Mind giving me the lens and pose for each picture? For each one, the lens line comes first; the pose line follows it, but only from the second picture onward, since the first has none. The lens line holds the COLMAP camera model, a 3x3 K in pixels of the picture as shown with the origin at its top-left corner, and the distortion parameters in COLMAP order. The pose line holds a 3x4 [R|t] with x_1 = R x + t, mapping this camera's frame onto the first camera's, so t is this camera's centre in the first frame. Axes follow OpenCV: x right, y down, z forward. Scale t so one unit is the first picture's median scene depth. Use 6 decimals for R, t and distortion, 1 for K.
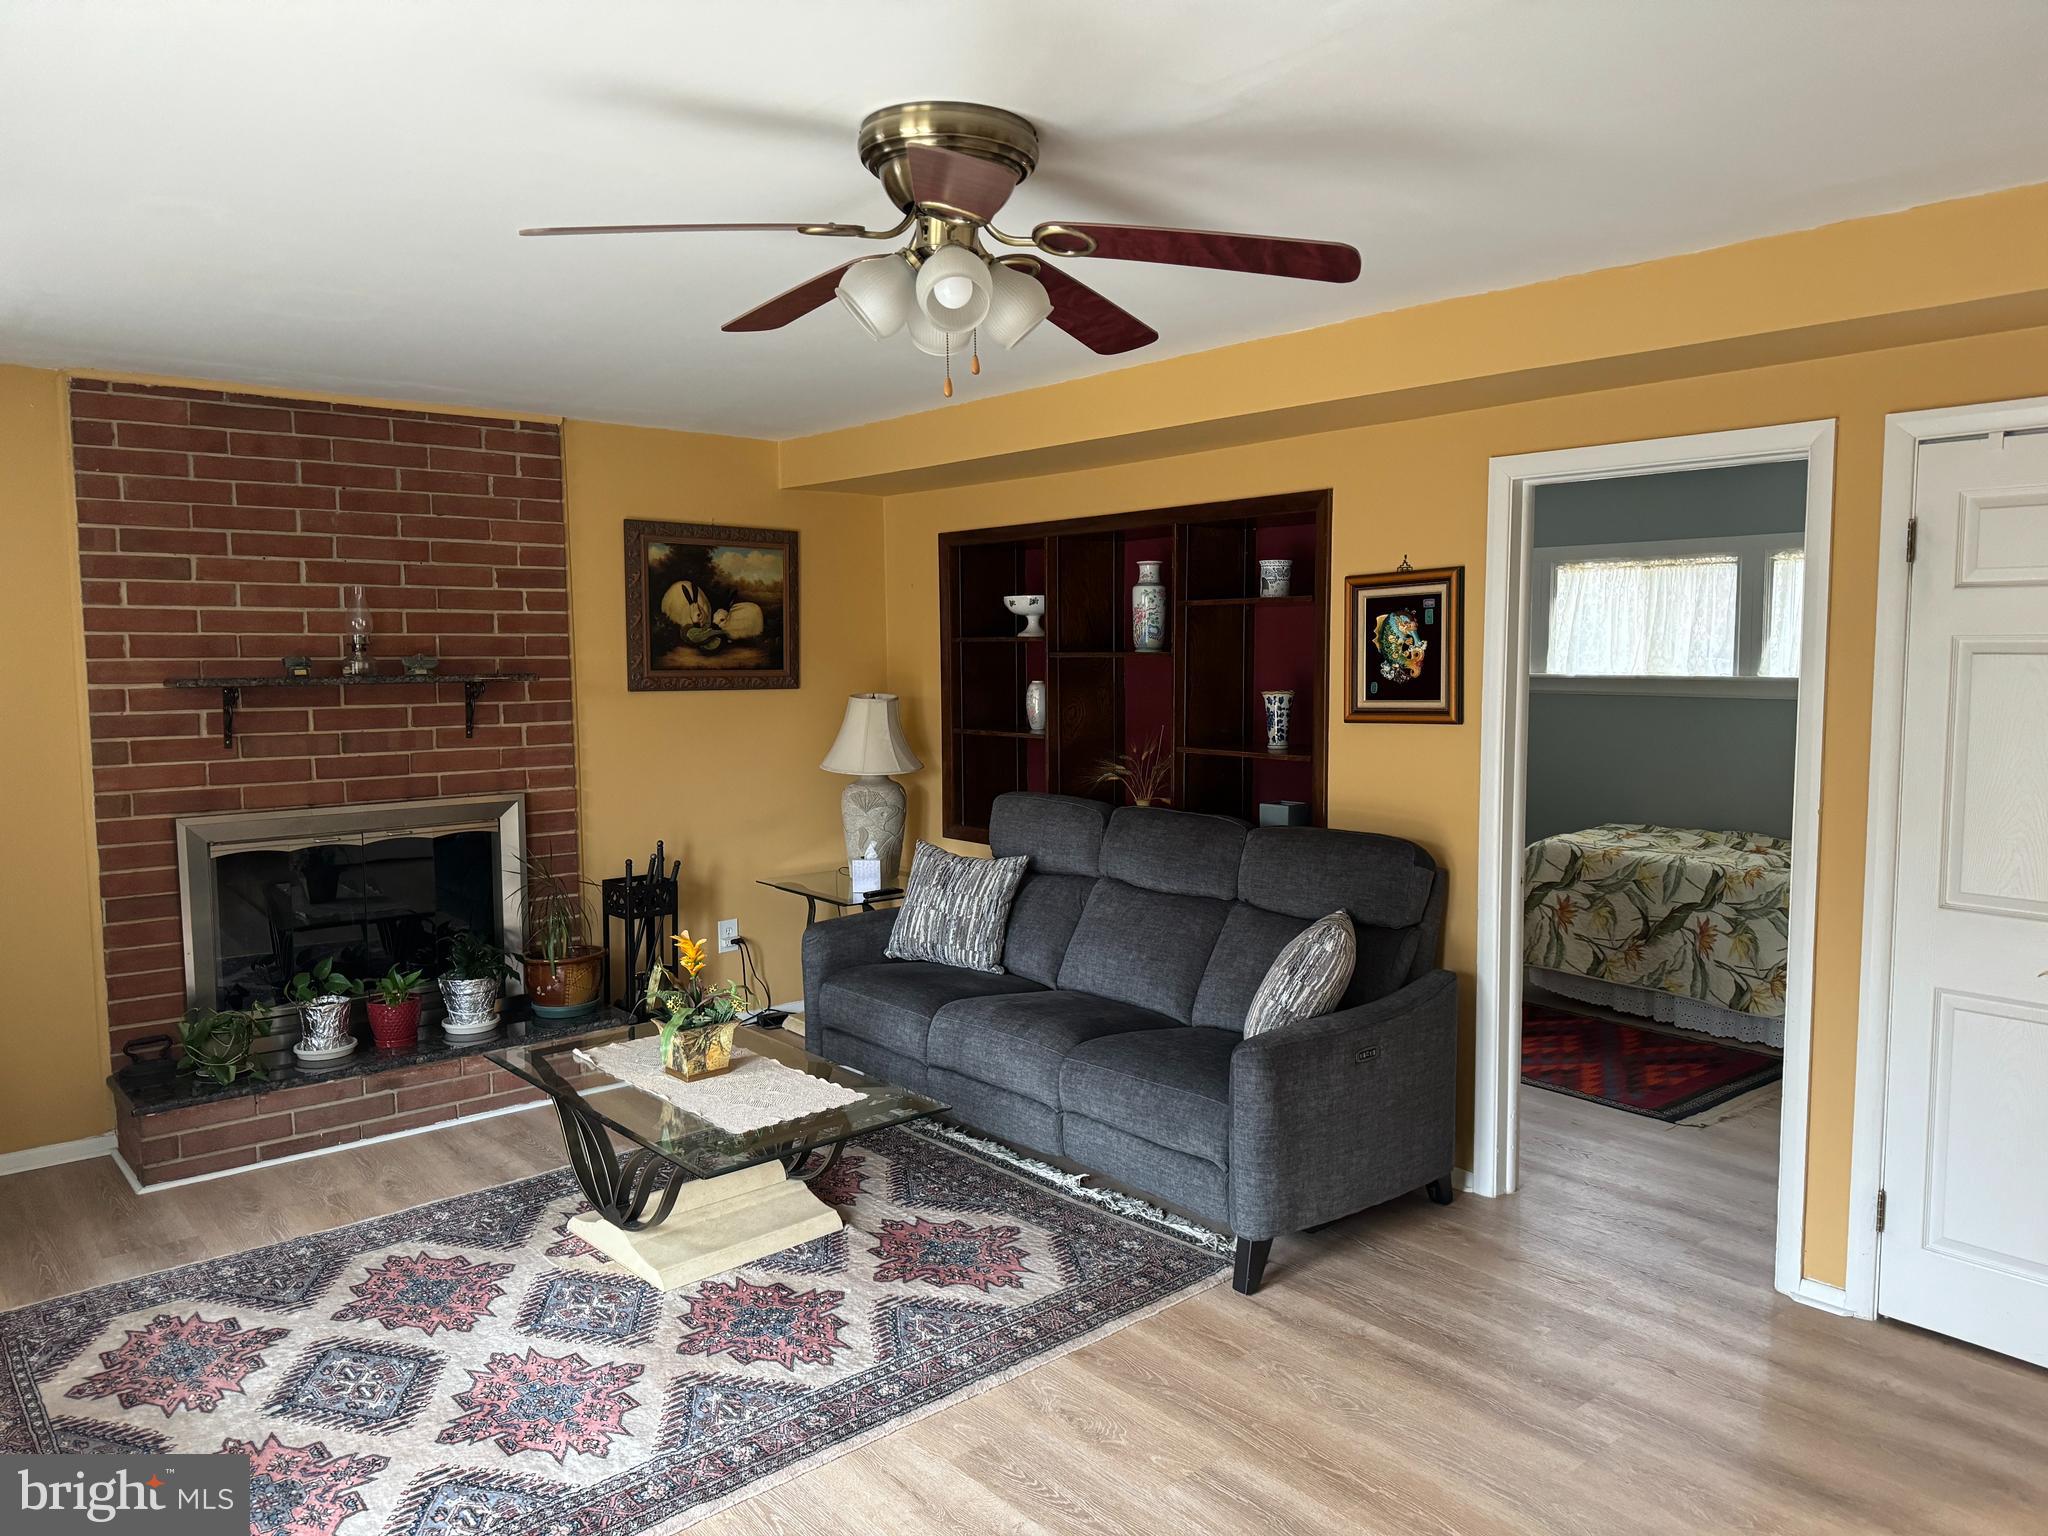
lens RADIAL K [[1435.7, 0, 1024.0], [0, 1435.7, 768.0], [0, 0, 1]] dist [0.082987, -0.176209]
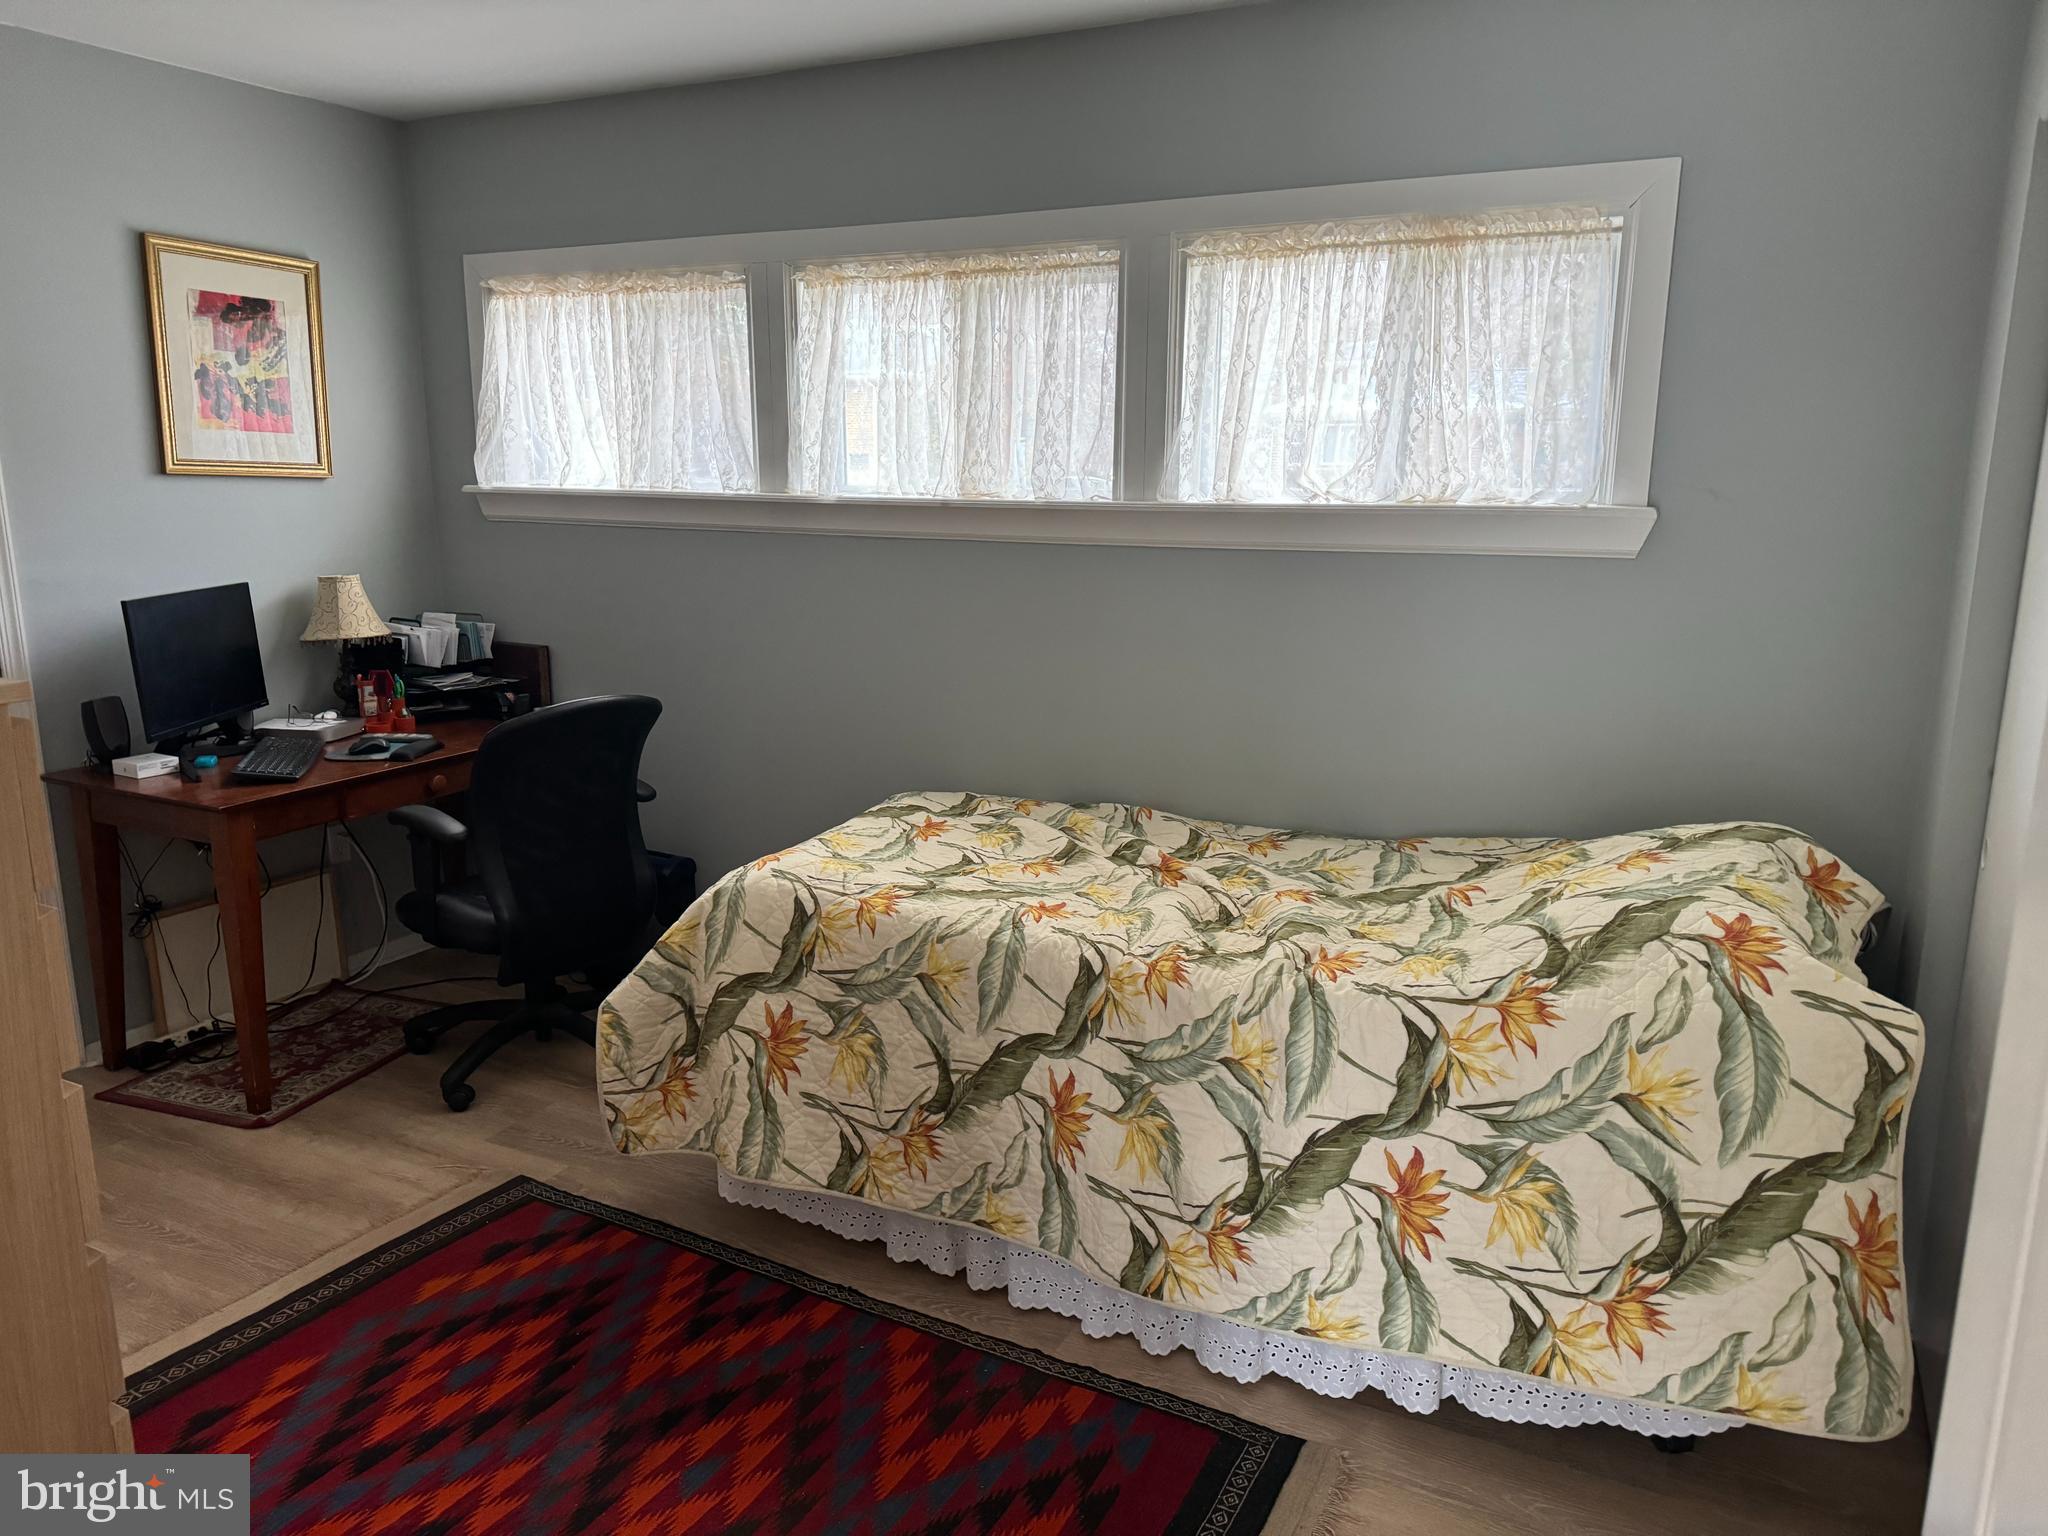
lens RADIAL K [[1433.8, 0, 1024.0], [0, 1433.8, 768.0], [0, 0, 1]] dist [0.060138, -0.068473]
pose [[0.922506, -0.071423, 0.379316, 0.290221], [0.023549, 0.991315, 0.129385, -0.039904], [-0.385263, -0.110426, 0.916176, 0.597509]]
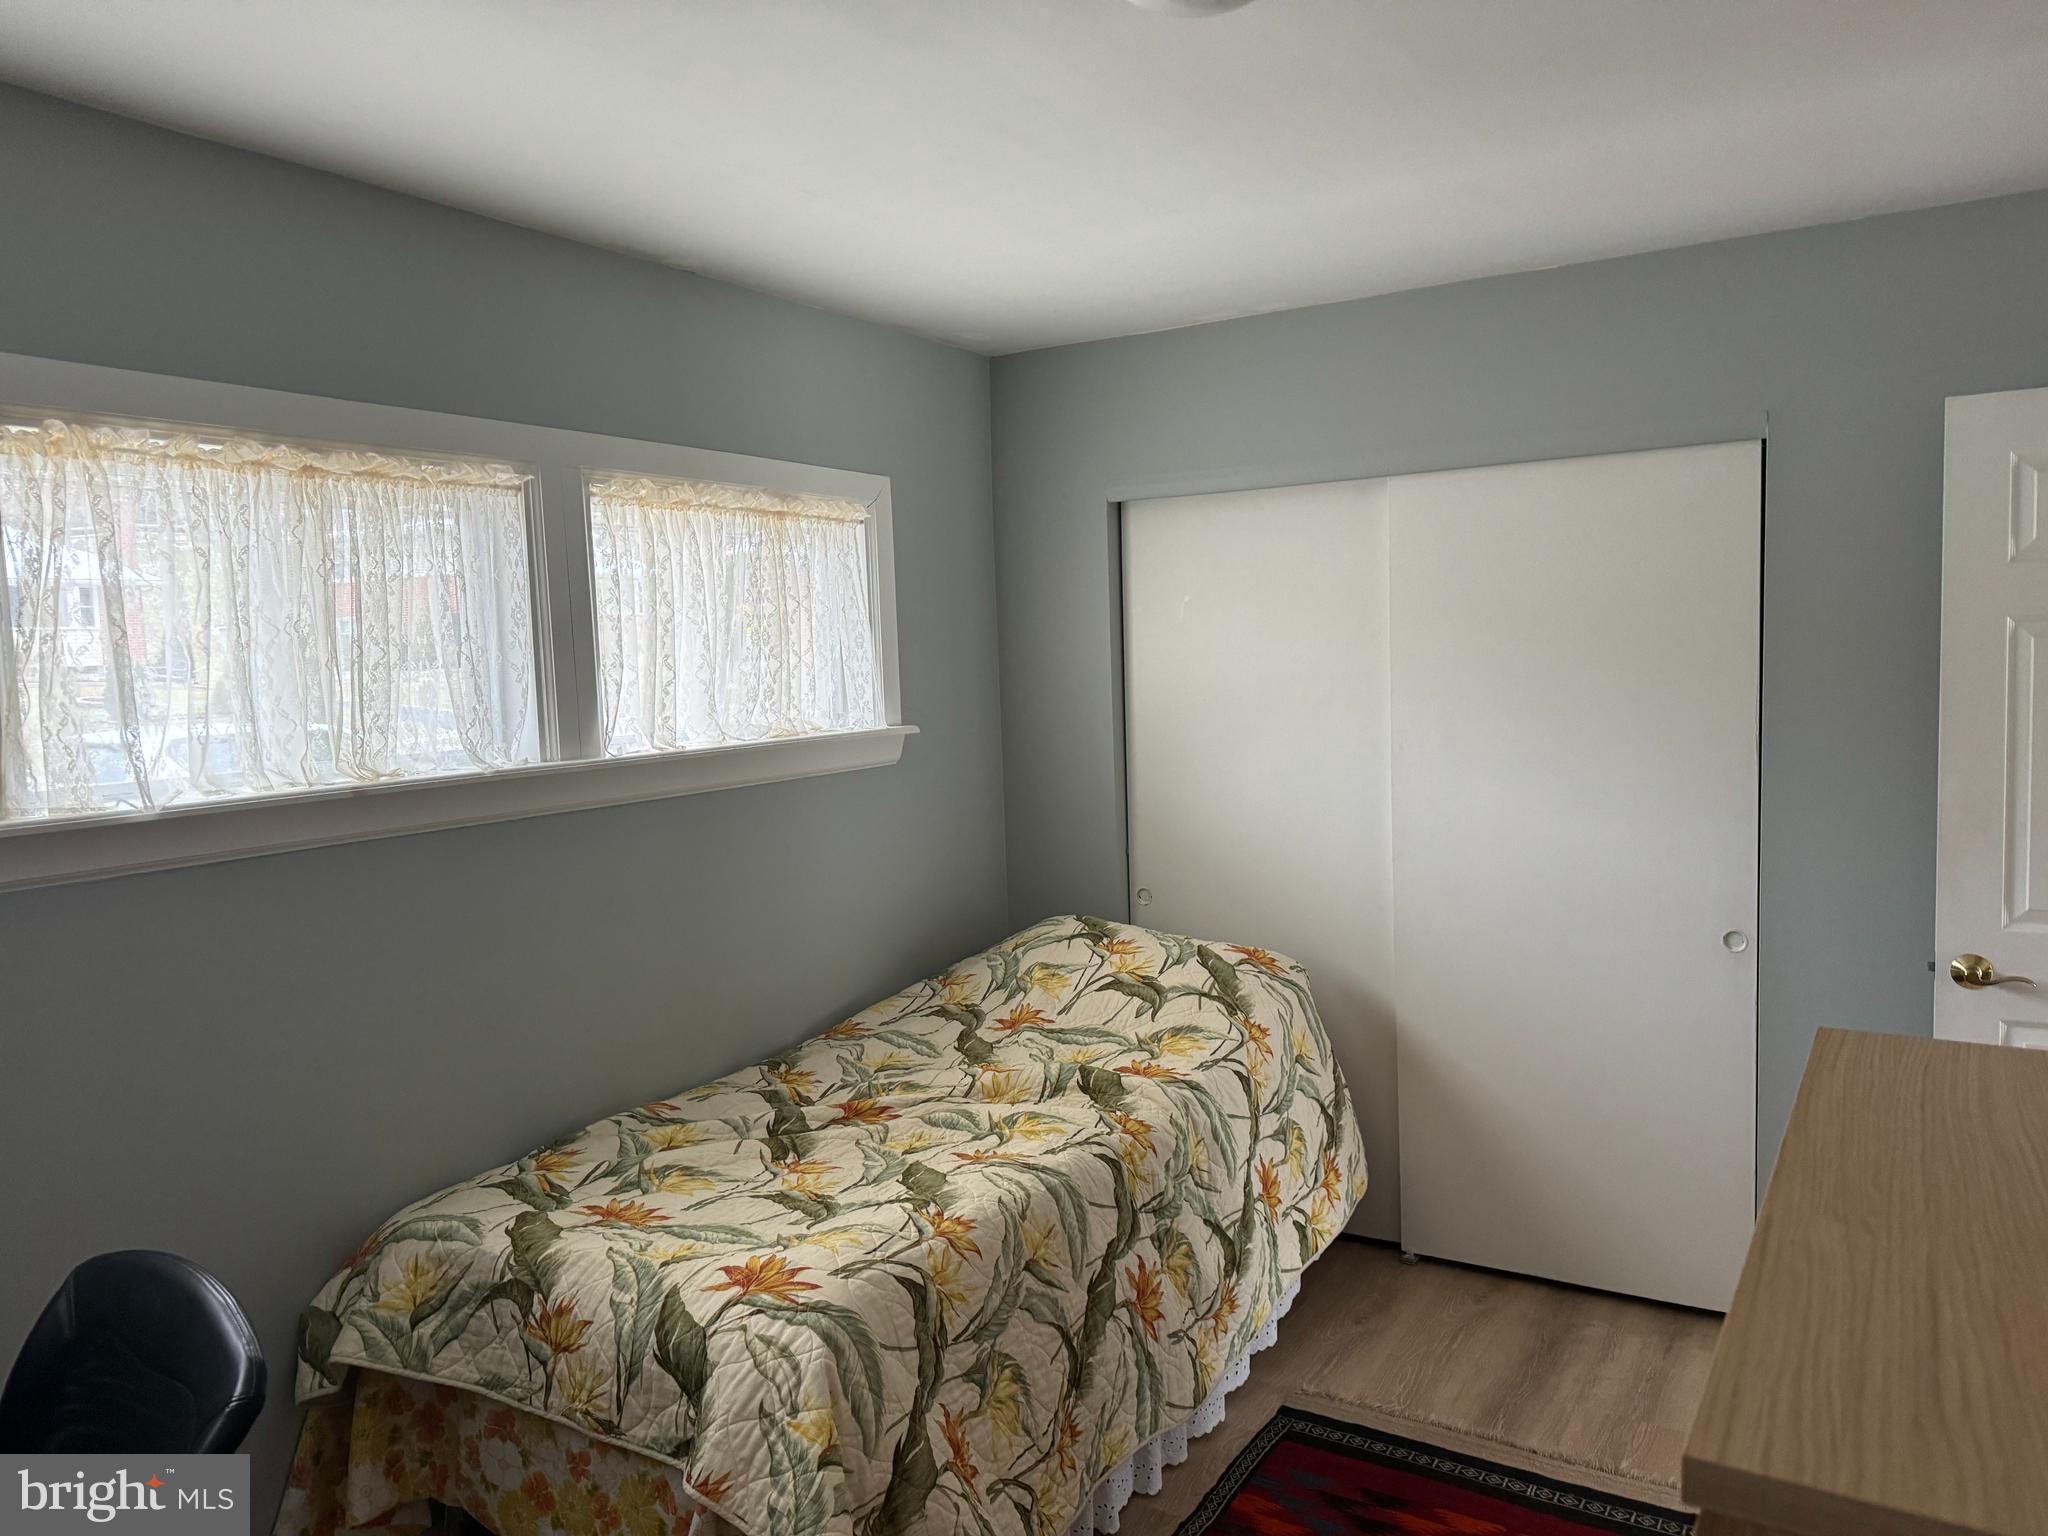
lens RADIAL K [[1469.7, 0, 988.7], [0, 1469.7, 759.9], [0, 0, 1]] dist [0.037644, -0.039822]
pose [[-0.313427, -0.060586, 0.947678, 0.049405], [0.118026, 0.987739, 0.102182, -0.102025], [-0.942249, 0.143877, -0.302434, 1.111986]]
